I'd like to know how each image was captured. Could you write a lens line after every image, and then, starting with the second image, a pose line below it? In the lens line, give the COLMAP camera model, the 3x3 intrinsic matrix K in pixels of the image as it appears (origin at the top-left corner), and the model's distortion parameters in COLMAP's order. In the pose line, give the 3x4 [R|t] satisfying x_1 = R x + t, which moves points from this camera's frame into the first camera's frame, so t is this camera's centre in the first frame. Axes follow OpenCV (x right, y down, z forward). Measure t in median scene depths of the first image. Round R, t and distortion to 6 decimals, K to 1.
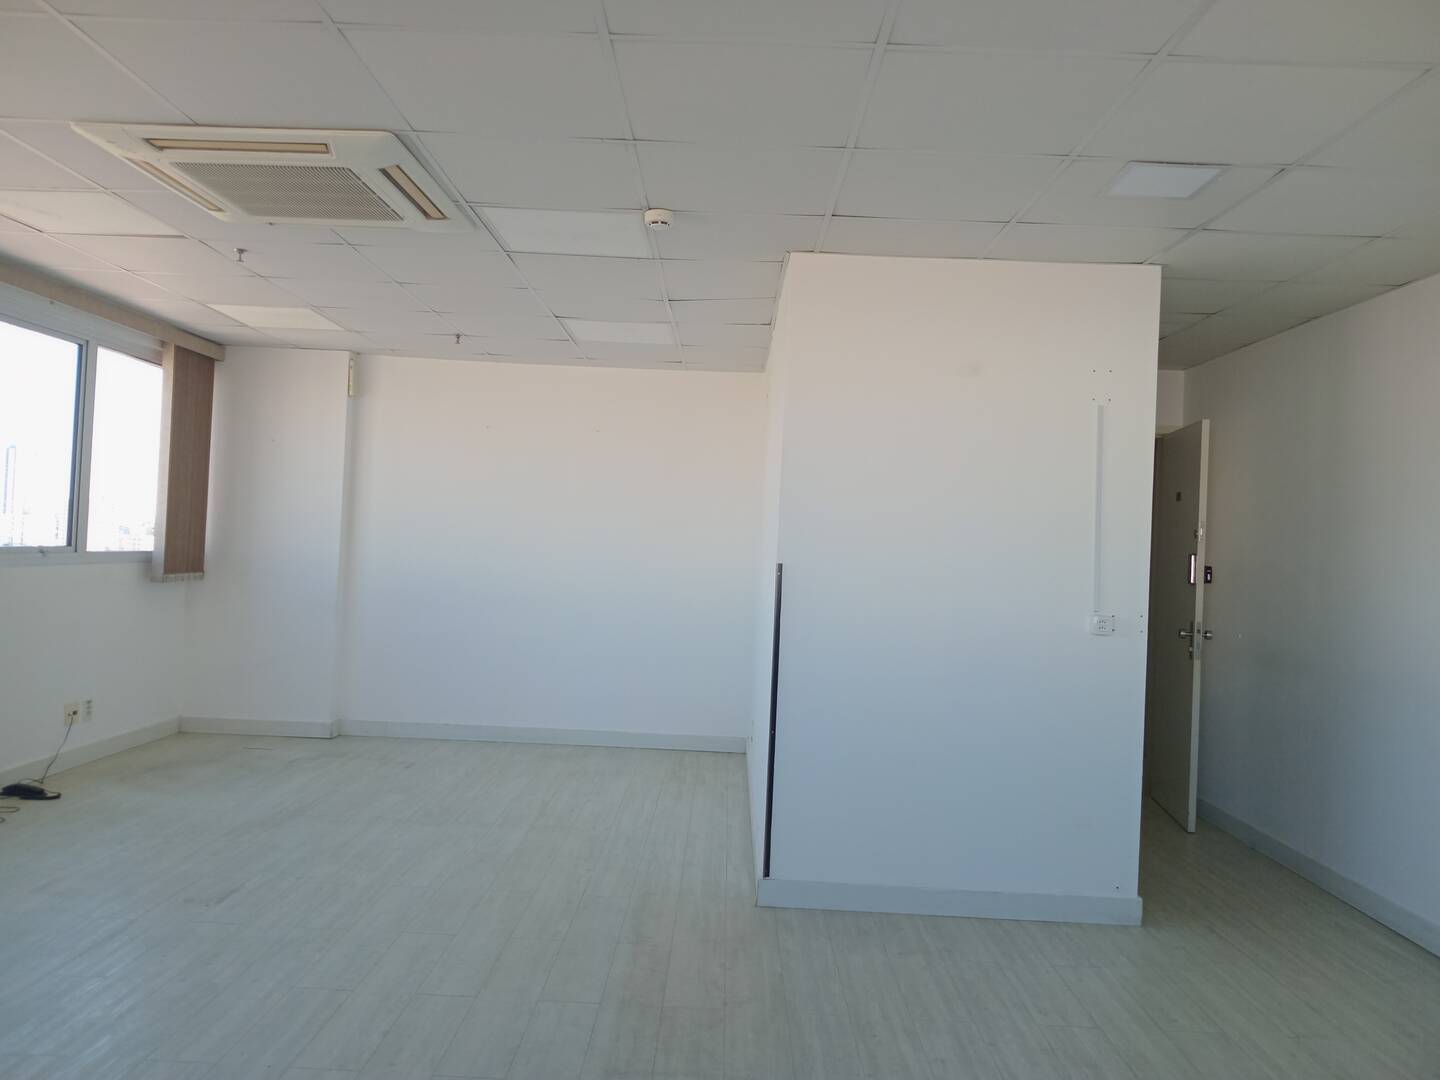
lens RADIAL K [[1069.3, 0, 713.9], [0, 1069.3, 532.8], [0, 0, 1]] dist [0.051927, -0.083505]
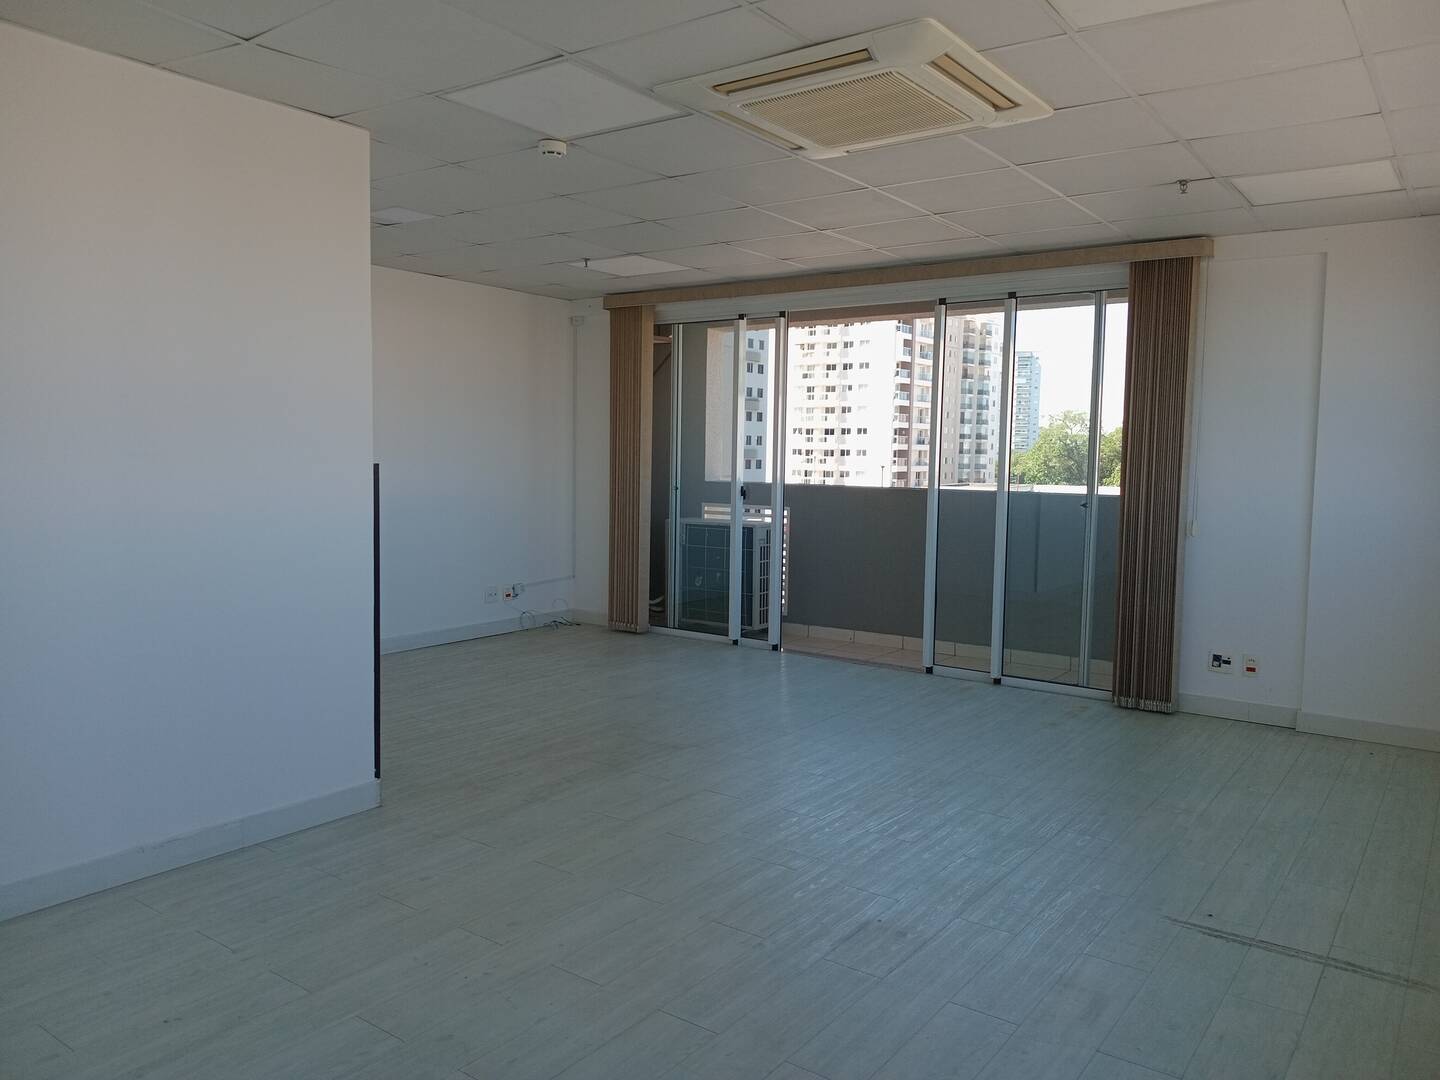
lens RADIAL K [[1062.8, 0, 710.6], [0, 1062.8, 538.4], [0, 0, 1]] dist [0.063082, -0.098140]
pose [[-0.812799, -0.106898, 0.572652, -0.562730], [-0.059131, 0.993082, 0.101452, -0.014644], [-0.579535, 0.048599, -0.813497, 1.209756]]
